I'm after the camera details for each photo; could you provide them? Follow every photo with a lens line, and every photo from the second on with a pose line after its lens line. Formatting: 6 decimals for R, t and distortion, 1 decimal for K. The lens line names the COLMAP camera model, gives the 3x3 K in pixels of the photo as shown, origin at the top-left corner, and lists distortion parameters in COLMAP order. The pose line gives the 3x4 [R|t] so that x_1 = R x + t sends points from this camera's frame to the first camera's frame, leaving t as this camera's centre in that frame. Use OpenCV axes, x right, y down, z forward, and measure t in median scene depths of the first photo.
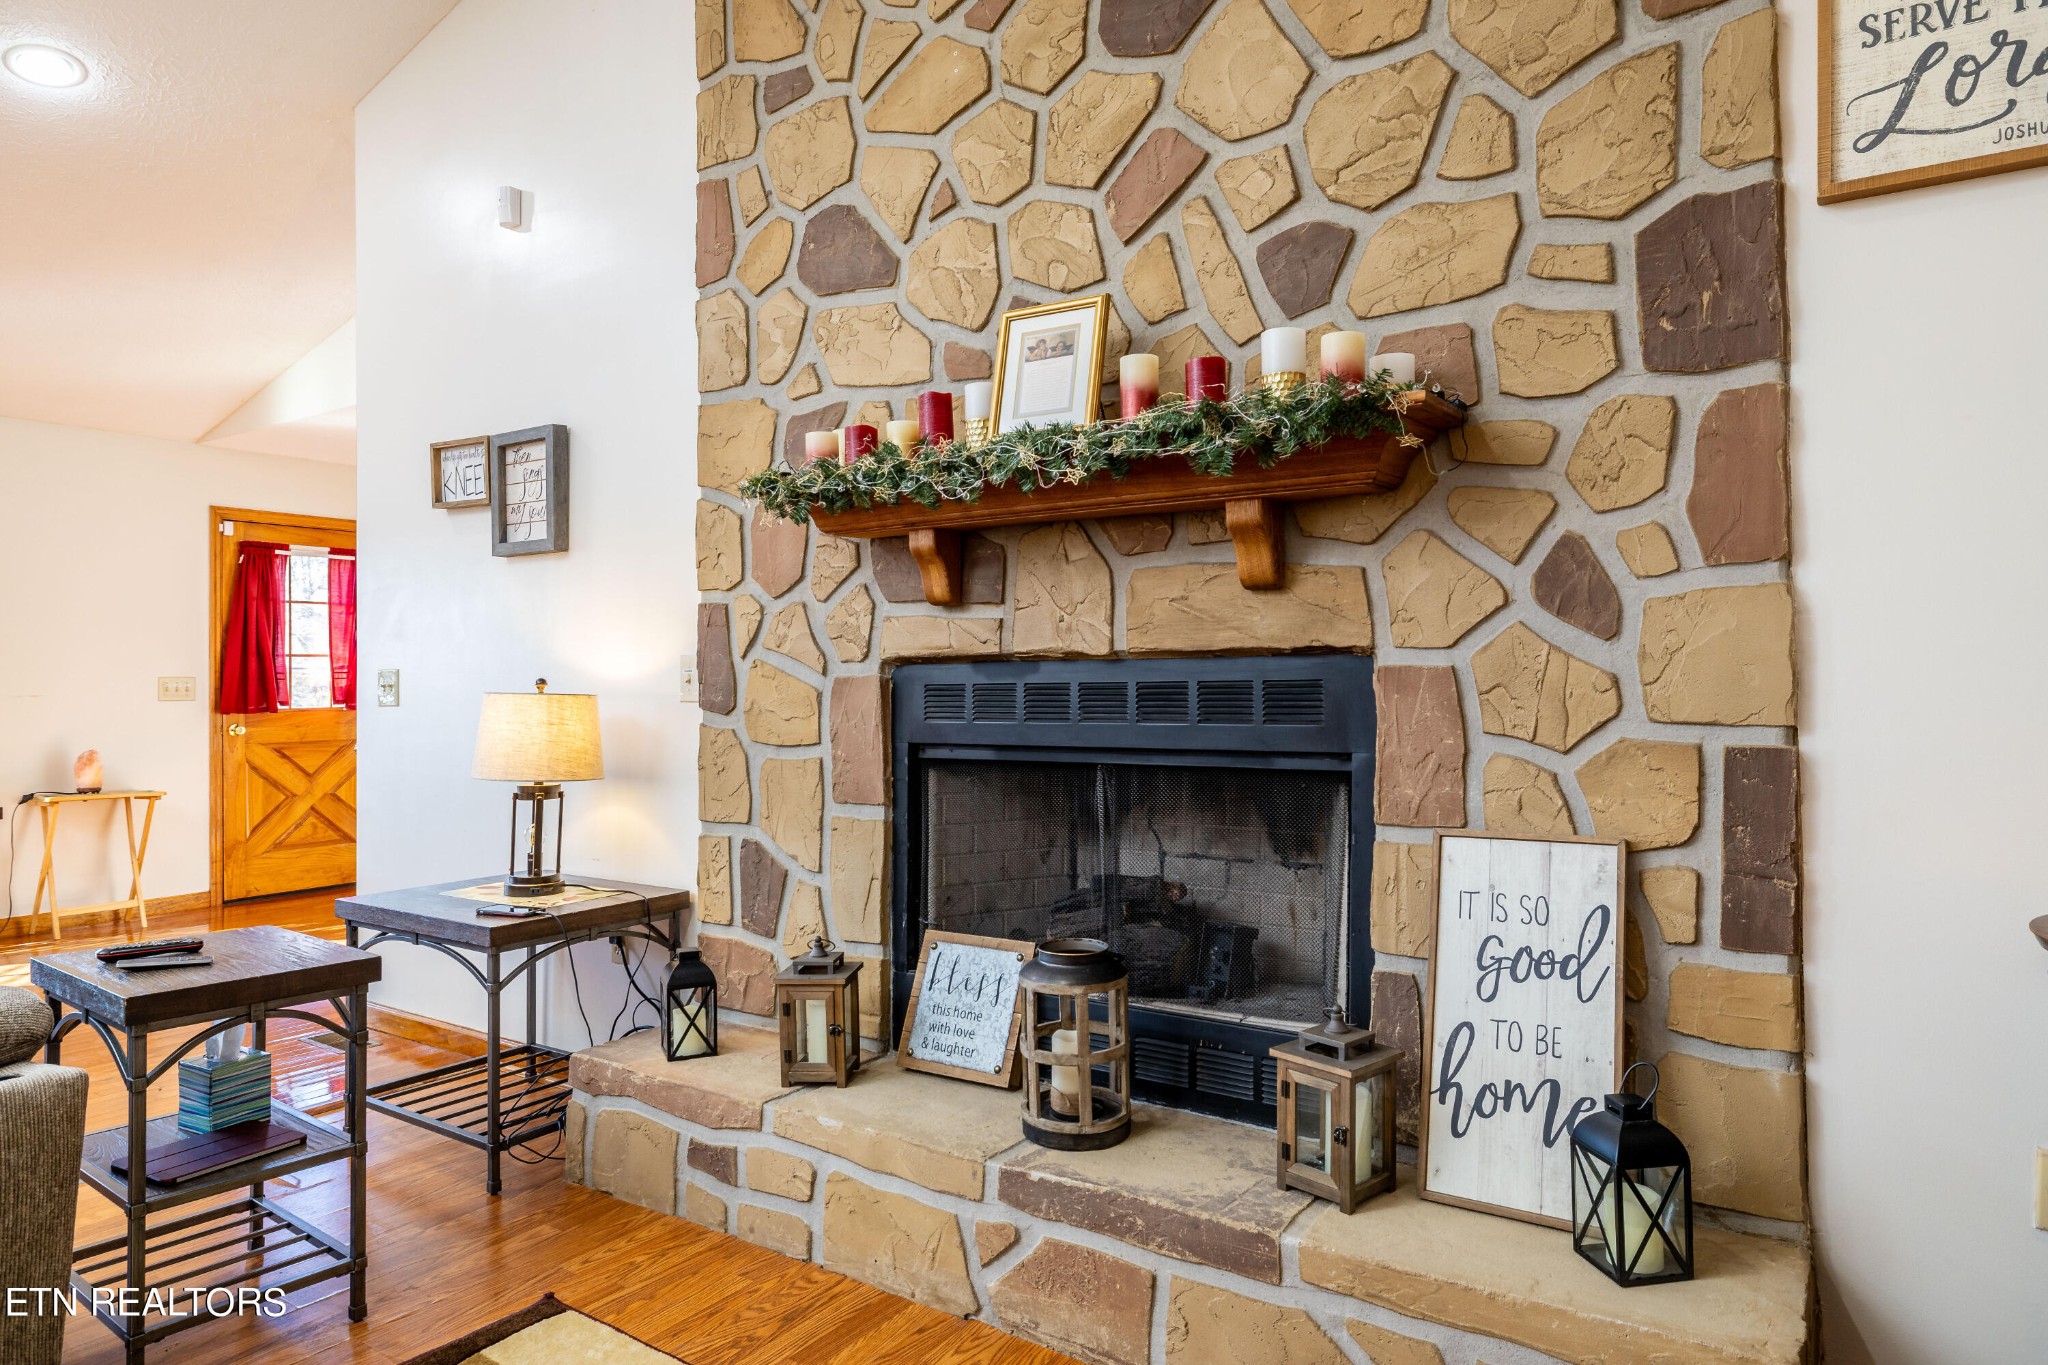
lens RADIAL K [[1230.6, 0, 1013.7], [0, 1230.6, 675.2], [0, 0, 1]] dist [-0.010426, 0.002139]
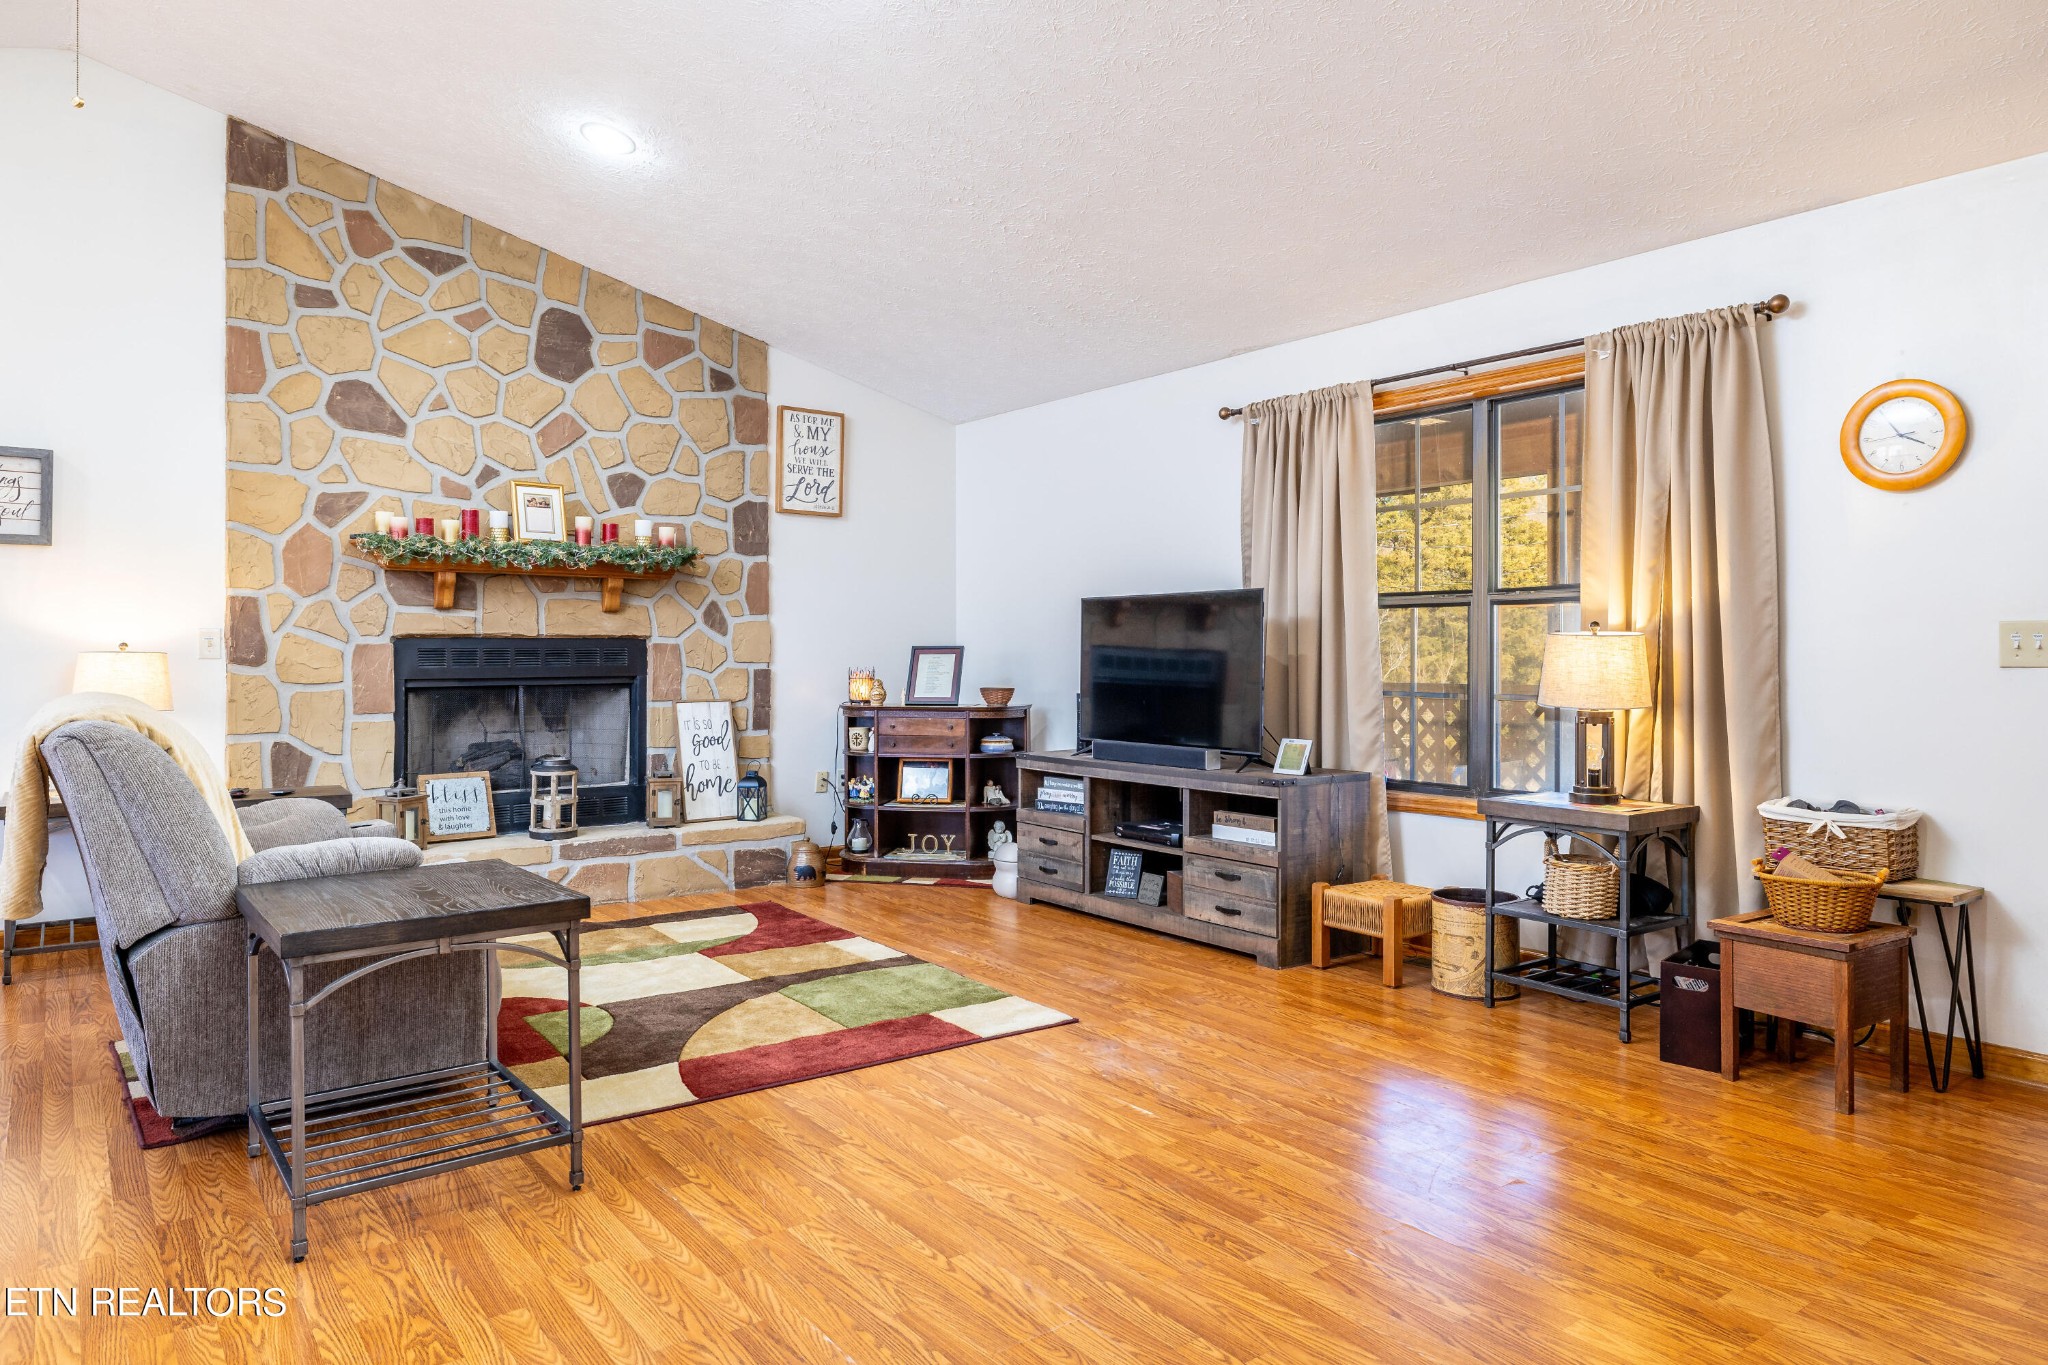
lens RADIAL K [[1230.6, 0, 1024.9], [0, 1230.6, 671.7], [0, 0, 1]] dist [-0.010426, 0.002139]
pose [[0.319036, -0.011155, 0.947677, -2.061291], [-0.010478, 0.999828, 0.015296, 0.005738], [-0.947685, -0.014810, 0.318864, -0.667374]]
